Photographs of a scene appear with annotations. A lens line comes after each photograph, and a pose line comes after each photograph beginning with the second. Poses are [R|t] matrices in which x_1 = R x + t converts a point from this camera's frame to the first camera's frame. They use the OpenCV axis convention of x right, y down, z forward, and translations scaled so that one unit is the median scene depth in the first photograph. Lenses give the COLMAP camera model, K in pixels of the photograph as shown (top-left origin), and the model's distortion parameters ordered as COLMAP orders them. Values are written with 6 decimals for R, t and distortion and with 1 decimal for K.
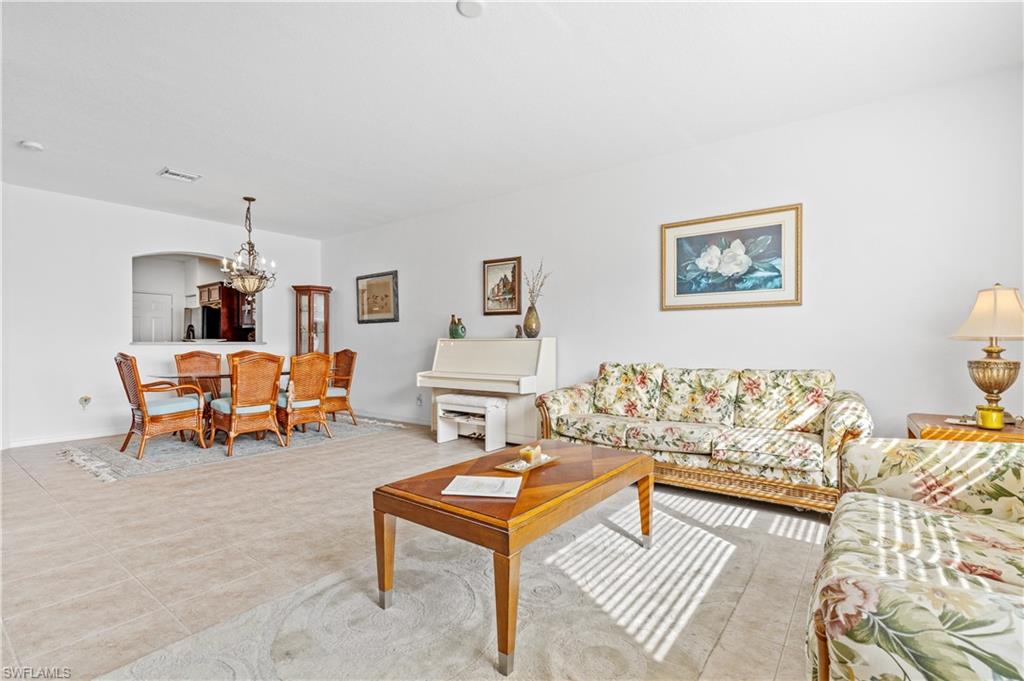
lens RADIAL K [[466.4, 0, 518.4], [0, 466.4, 341.5], [0, 0, 1]] dist [0.015517, 0.000135]
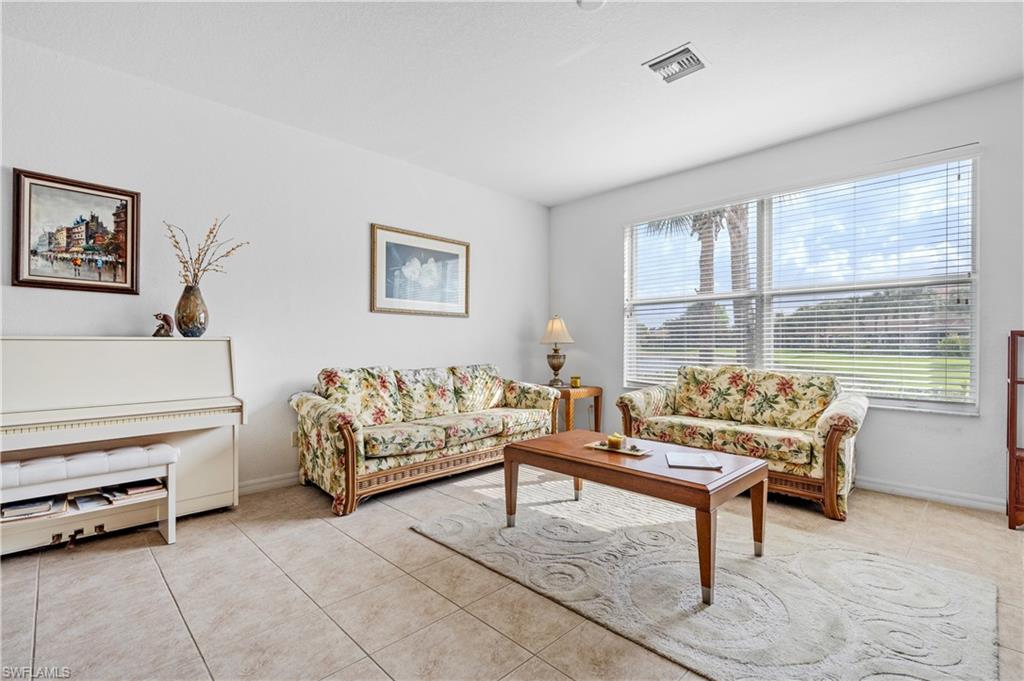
lens RADIAL K [[466.4, 0, 518.4], [0, 466.4, 341.5], [0, 0, 1]] dist [0.015517, 0.000135]
pose [[0.137703, 0.006988, 0.990449, -0.662918], [-0.005651, 0.999964, -0.006270, -0.000206], [-0.990457, -0.004734, 0.137738, 0.613486]]
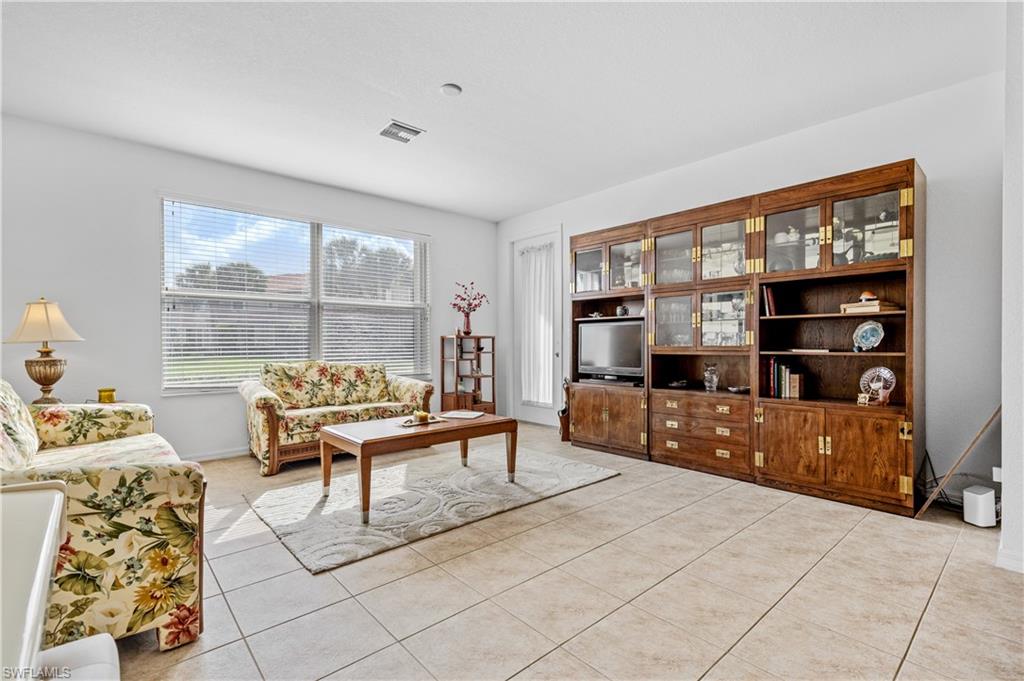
lens RADIAL K [[466.4, 0, 518.4], [0, 466.4, 341.5], [0, 0, 1]] dist [0.015517, 0.000135]
pose [[-0.981586, 0.006634, 0.190905, -0.328148], [0.005238, 0.999956, -0.007817, 0.006489], [-0.190949, -0.006674, -0.981577, 1.378733]]
